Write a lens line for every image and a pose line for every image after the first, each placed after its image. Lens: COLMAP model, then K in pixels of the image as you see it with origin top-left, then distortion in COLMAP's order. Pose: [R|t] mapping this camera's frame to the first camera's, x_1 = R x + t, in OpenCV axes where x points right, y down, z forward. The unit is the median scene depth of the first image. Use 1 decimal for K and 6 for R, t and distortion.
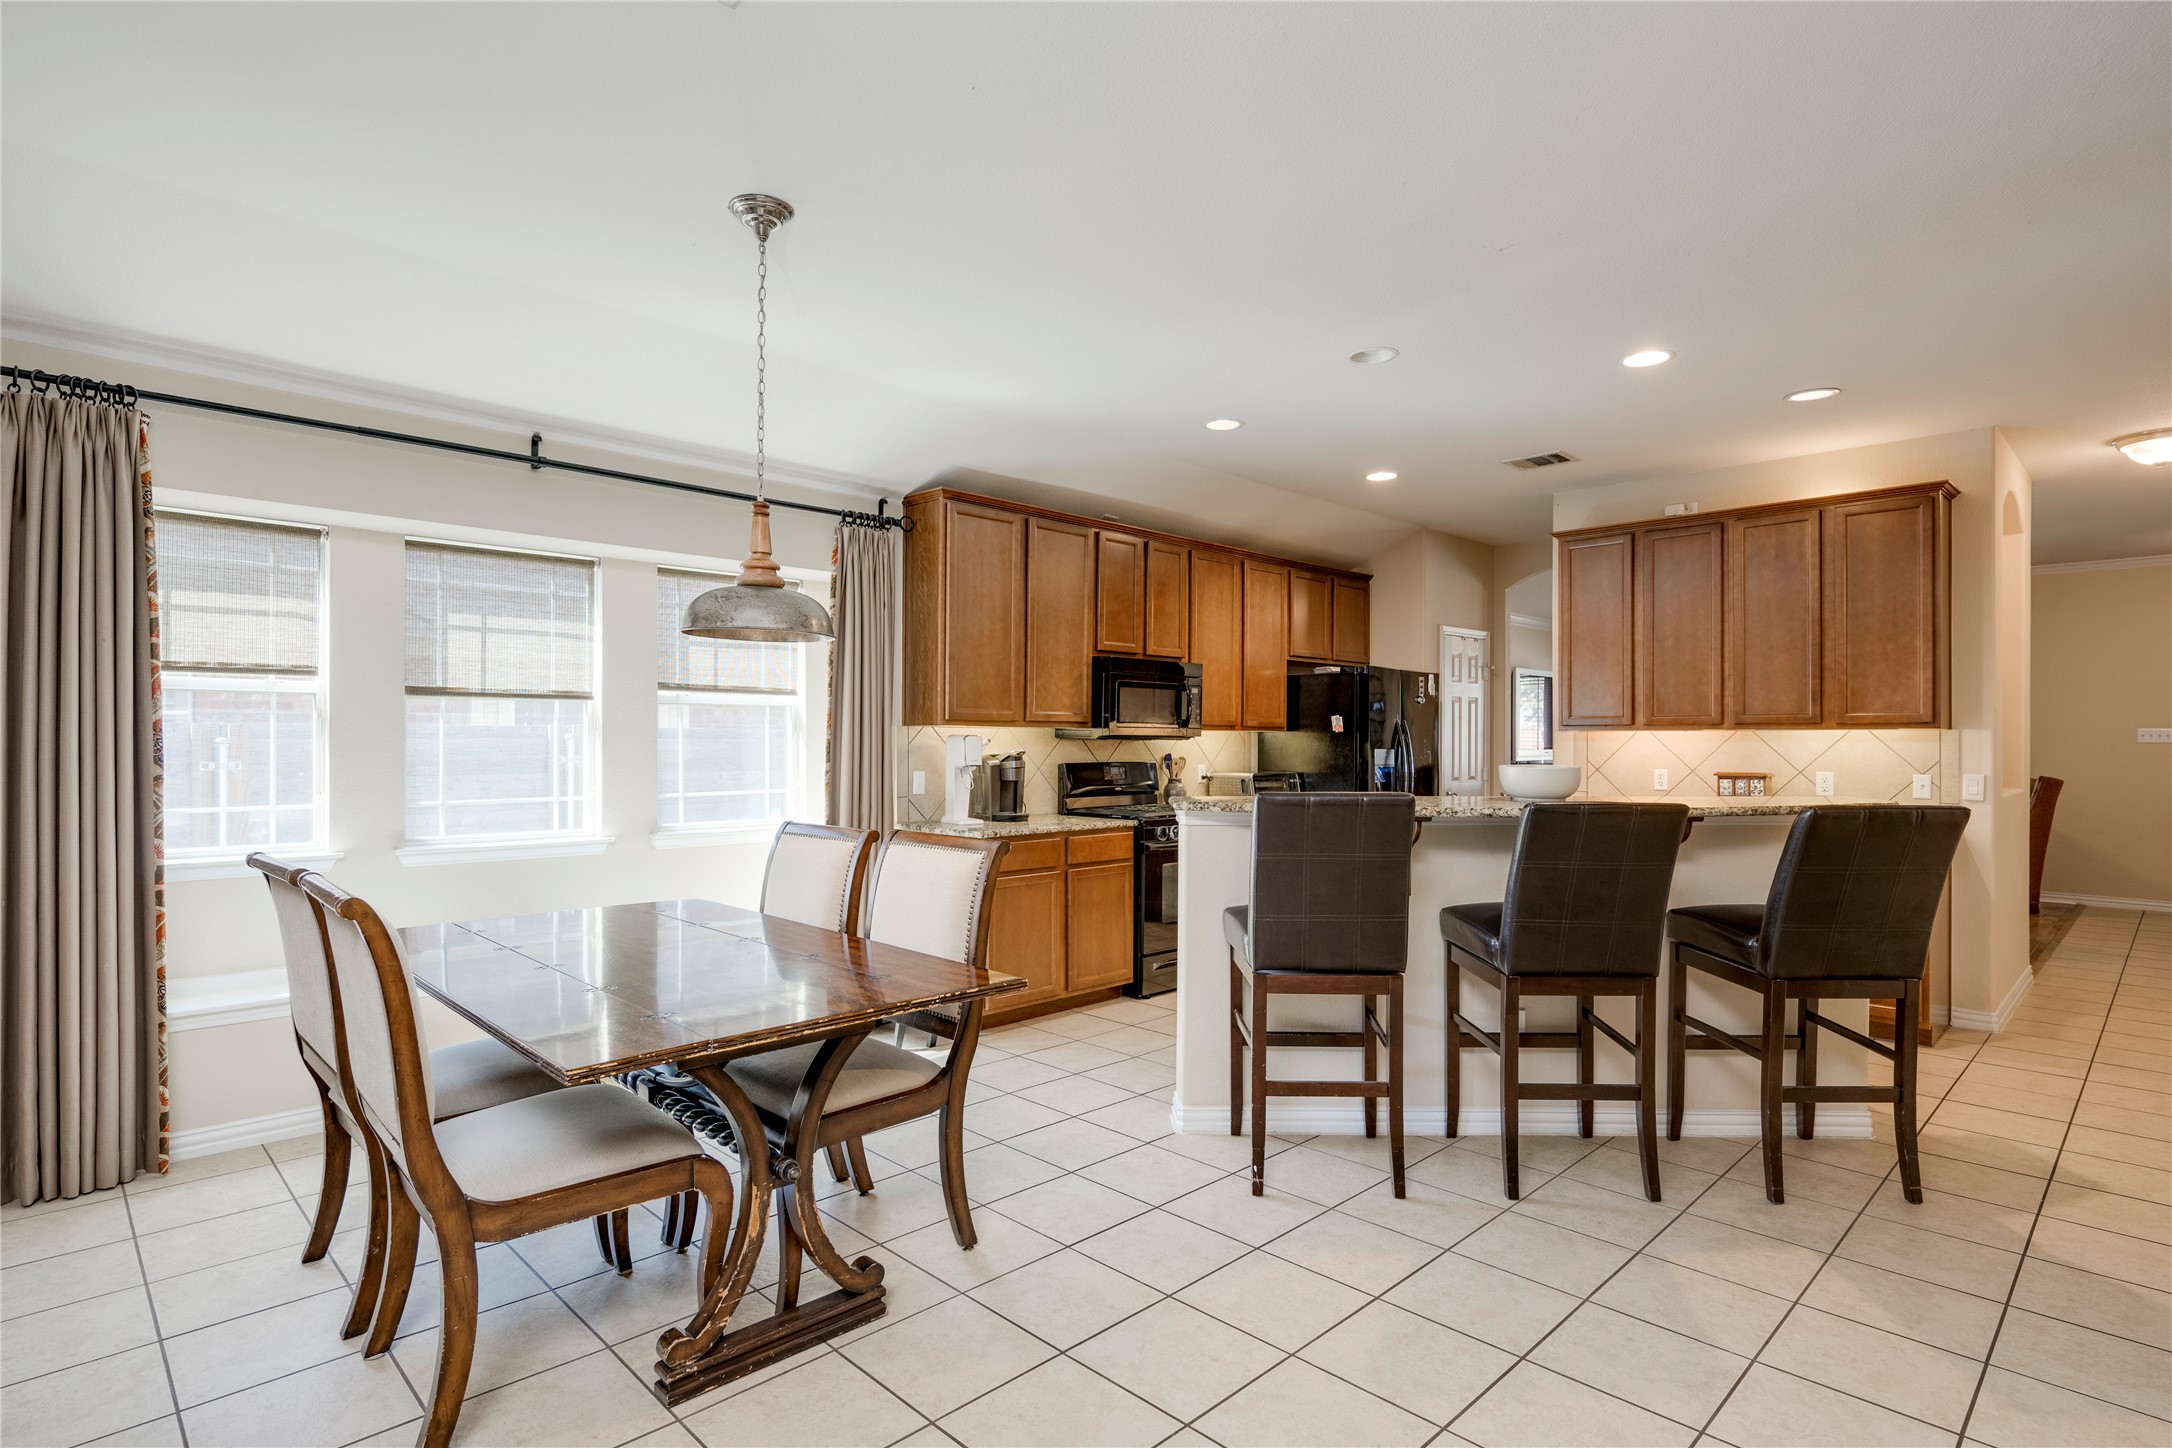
lens RADIAL K [[1077.7, 0, 1083.1], [0, 1077.7, 732.7], [0, 0, 1]] dist [0.003390, 0.000050]
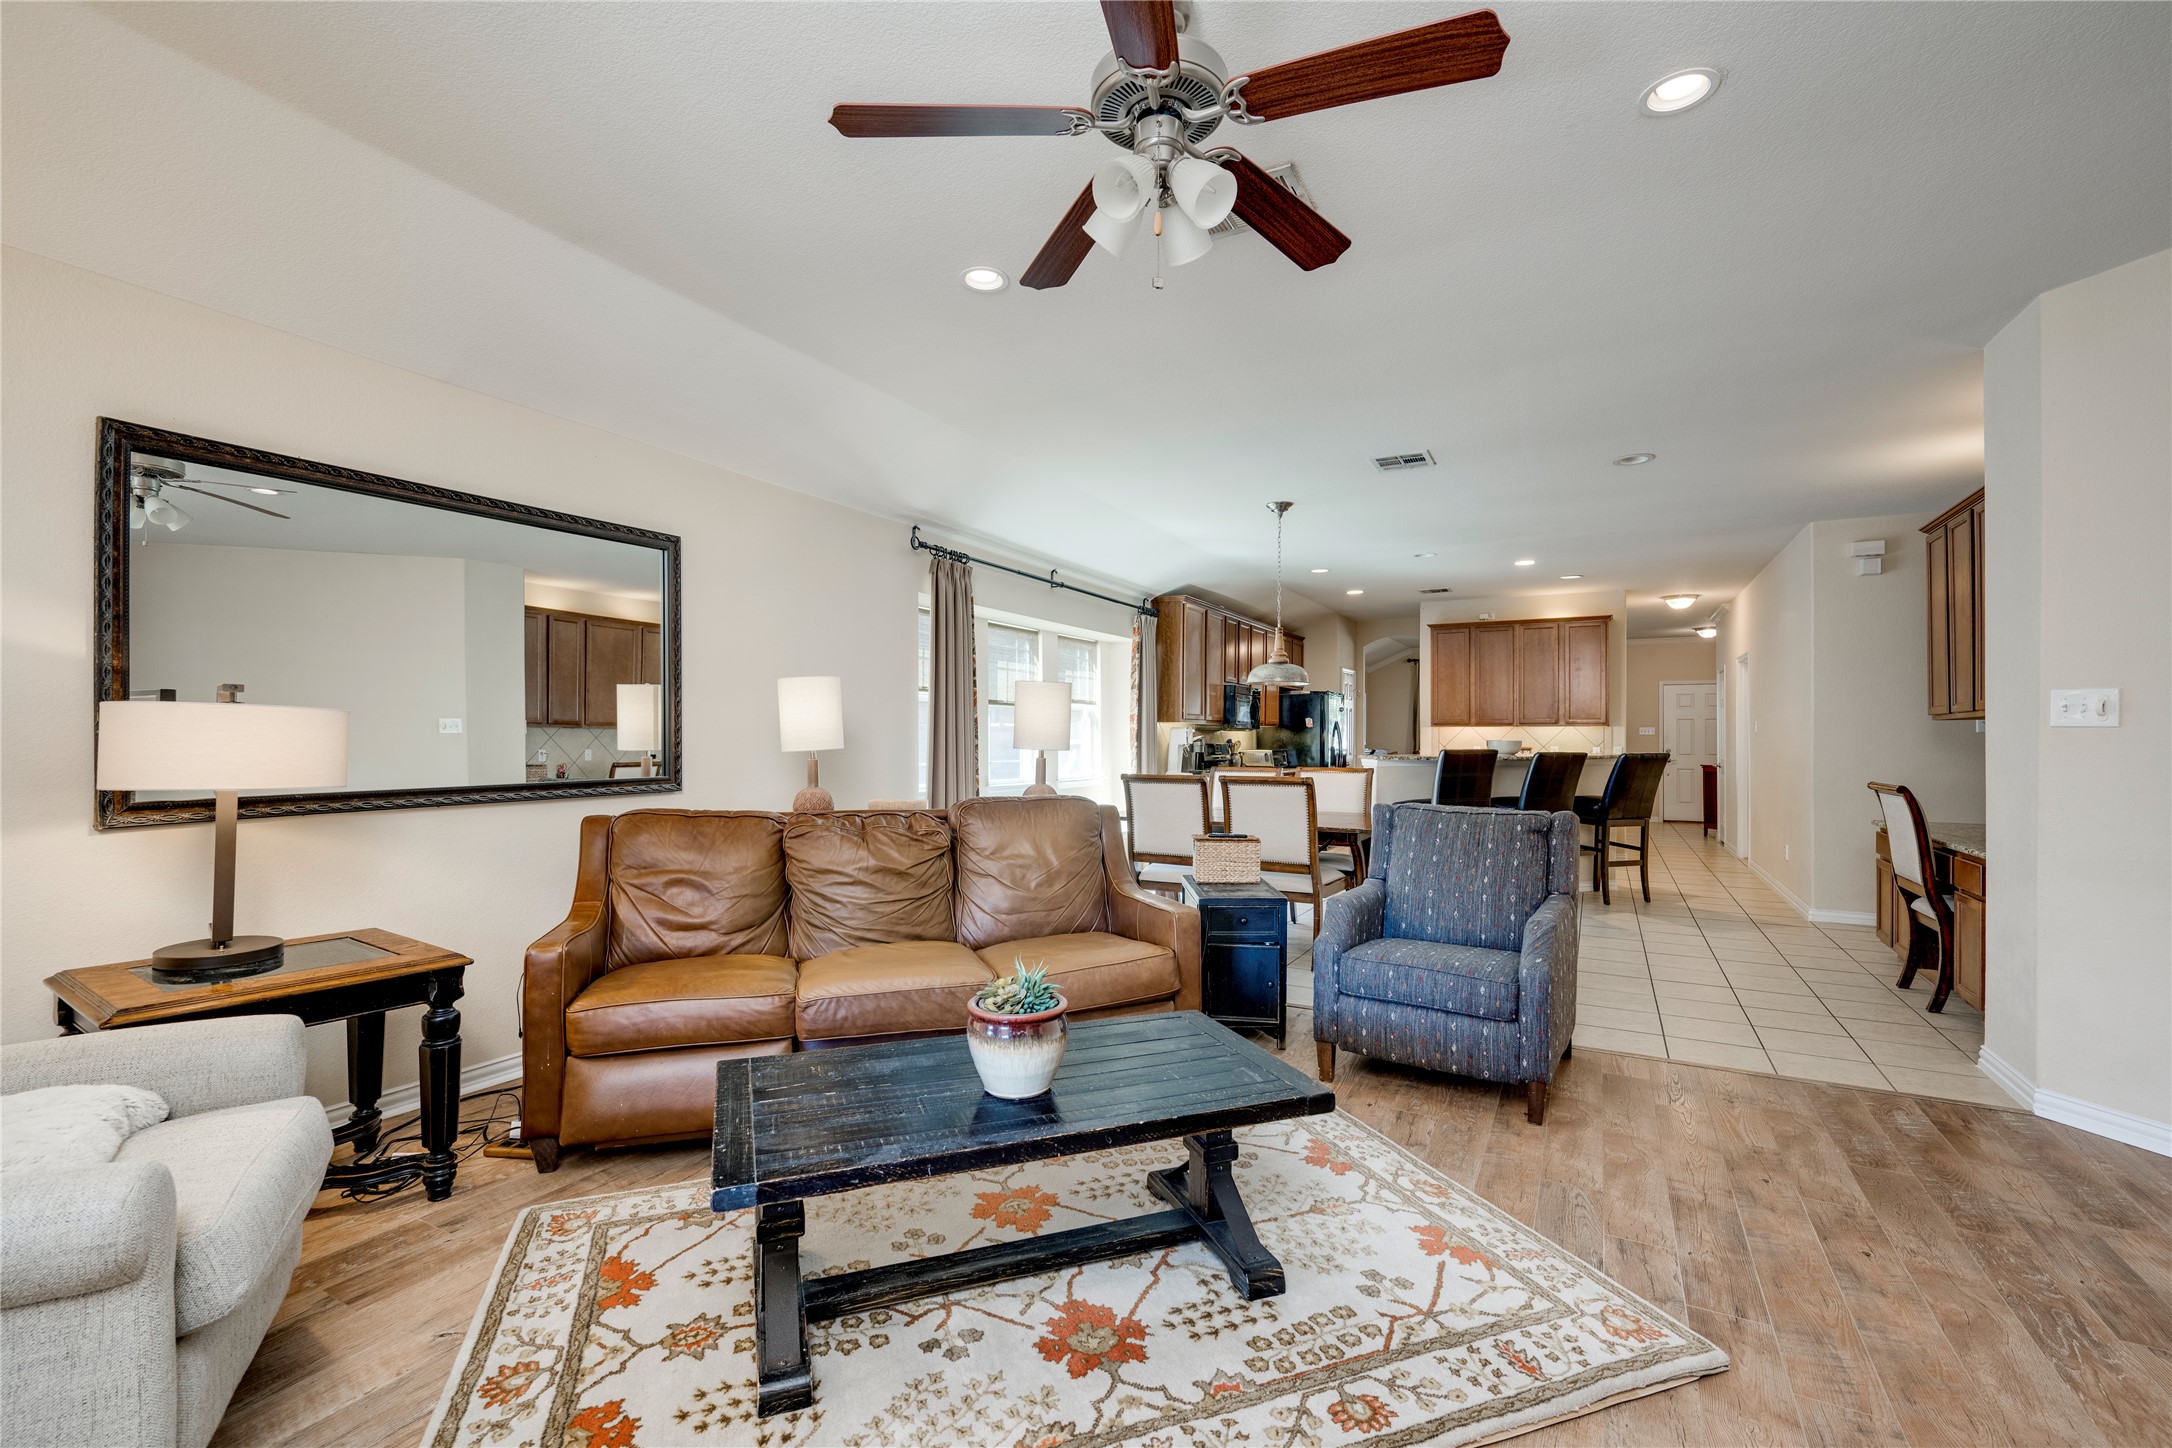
lens RADIAL K [[922.6, 0, 1090.3], [0, 922.6, 741.1], [0, 0, 1]] dist [-0.005165, -0.000521]
pose [[0.955633, -0.000123, 0.294559, -0.751035], [-0.002281, 0.999967, 0.007818, 0.012736], [-0.294550, -0.008143, 0.955601, -0.475311]]
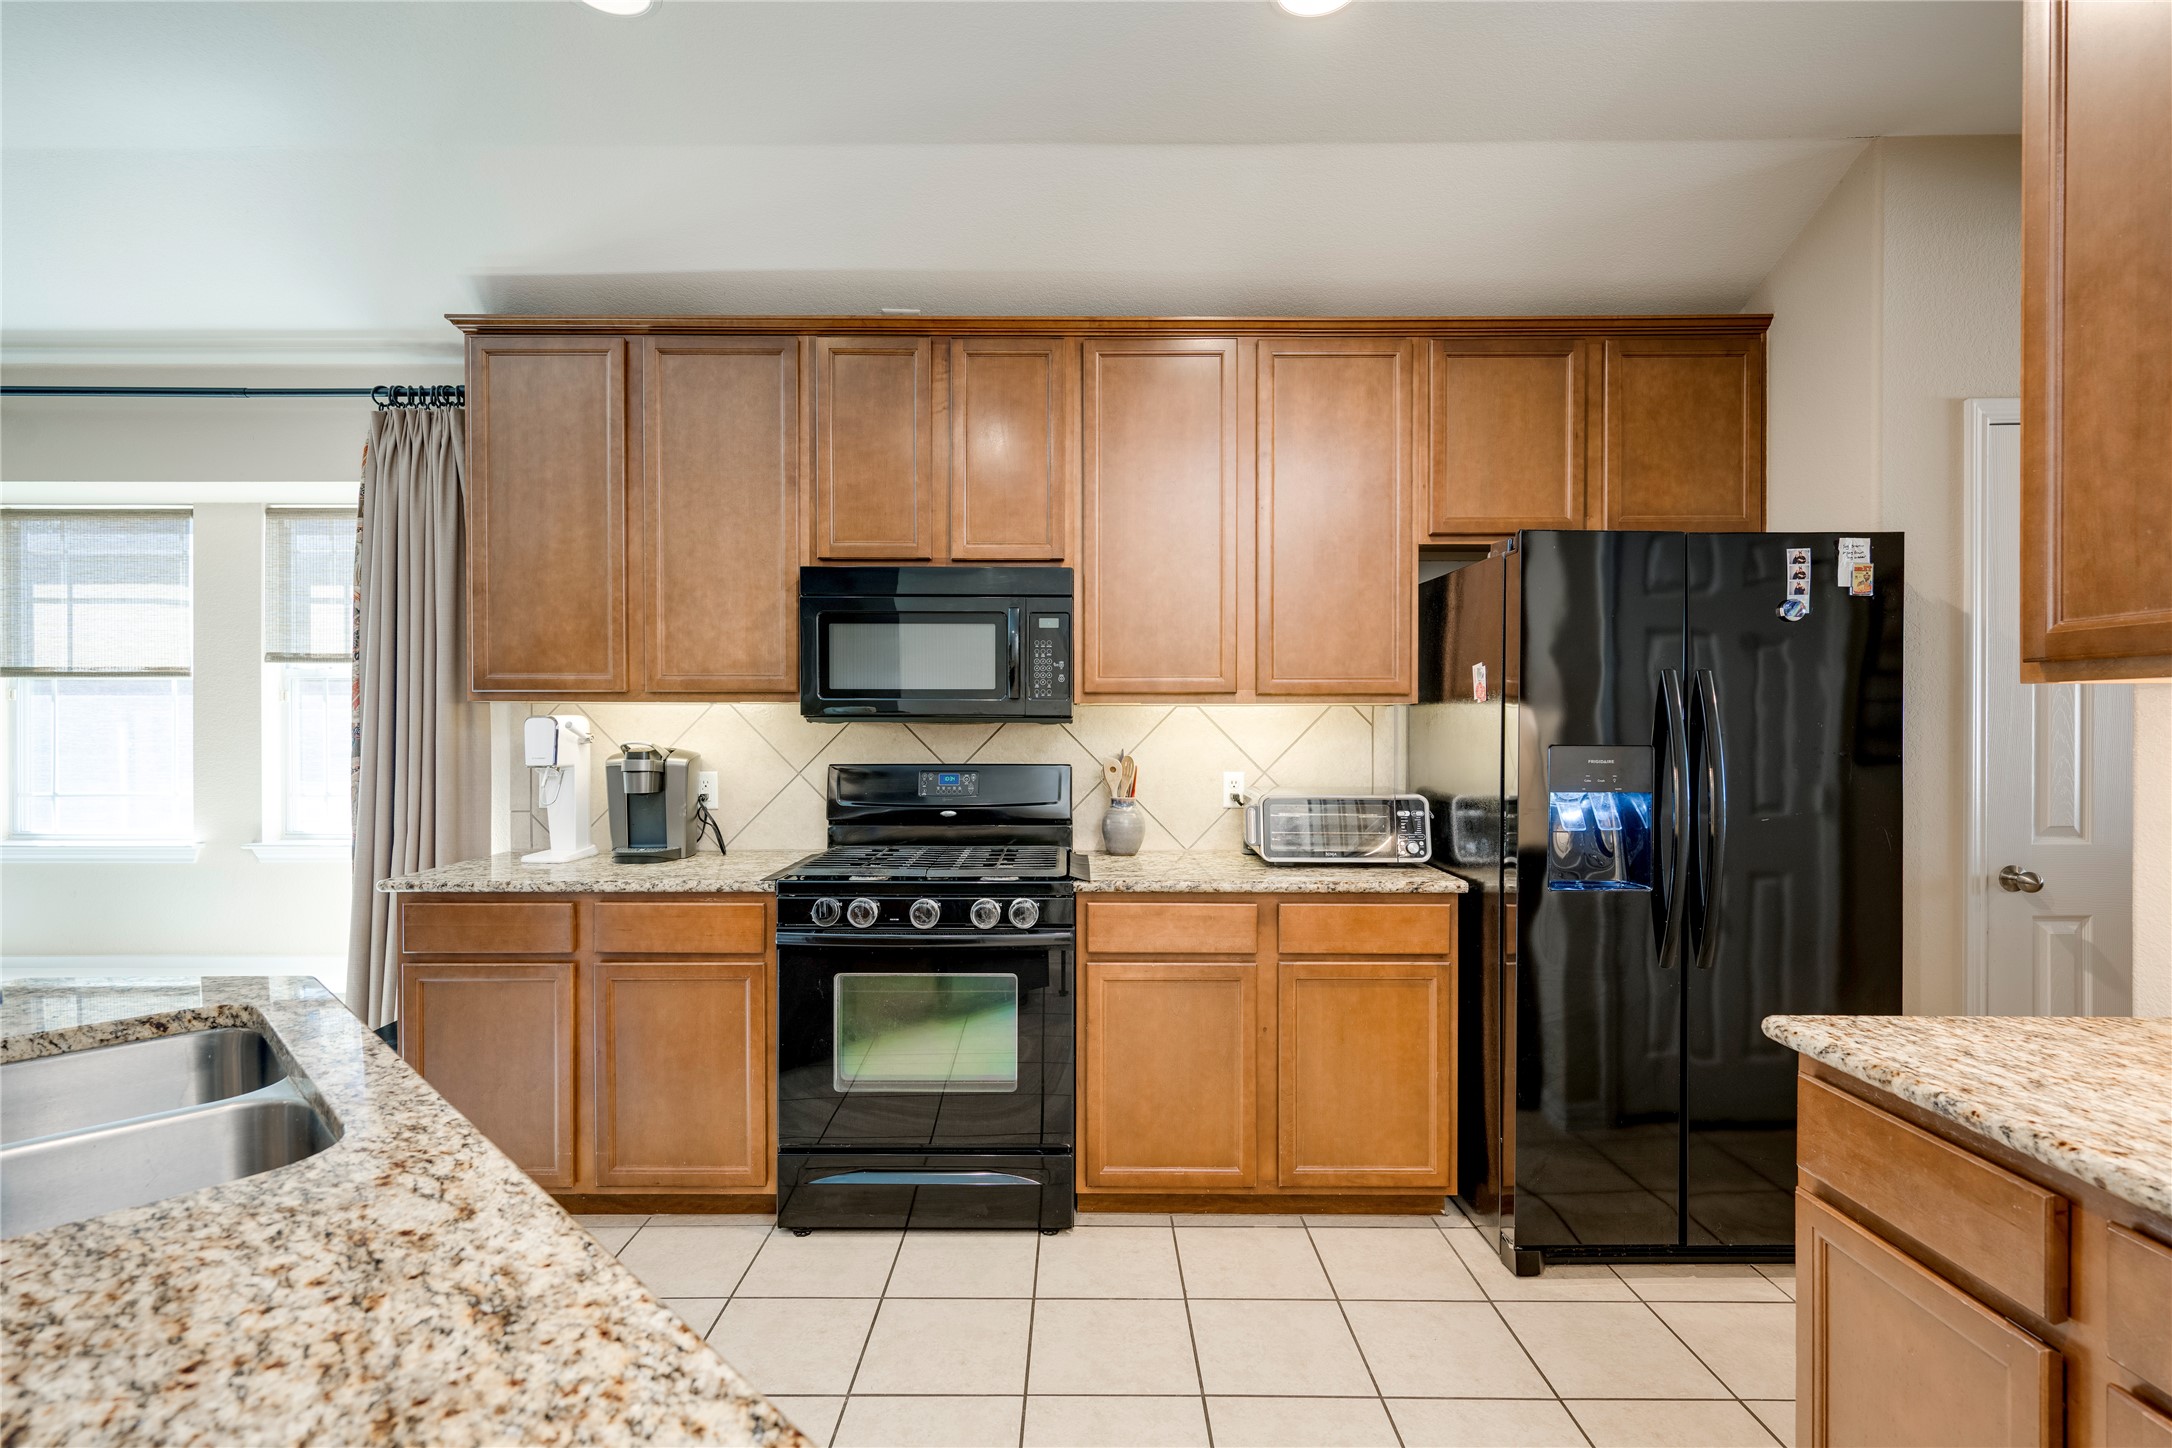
lens RADIAL K [[1327.8, 0, 1079.9], [0, 1327.8, 728.2], [0, 0, 1]] dist [-0.042318, -0.001480]
pose [[0.700334, -0.003922, -0.713805, 0.627765], [0.002401, 0.999992, -0.003139, 0.011485], [0.713812, 0.000485, 0.700338, 0.690818]]
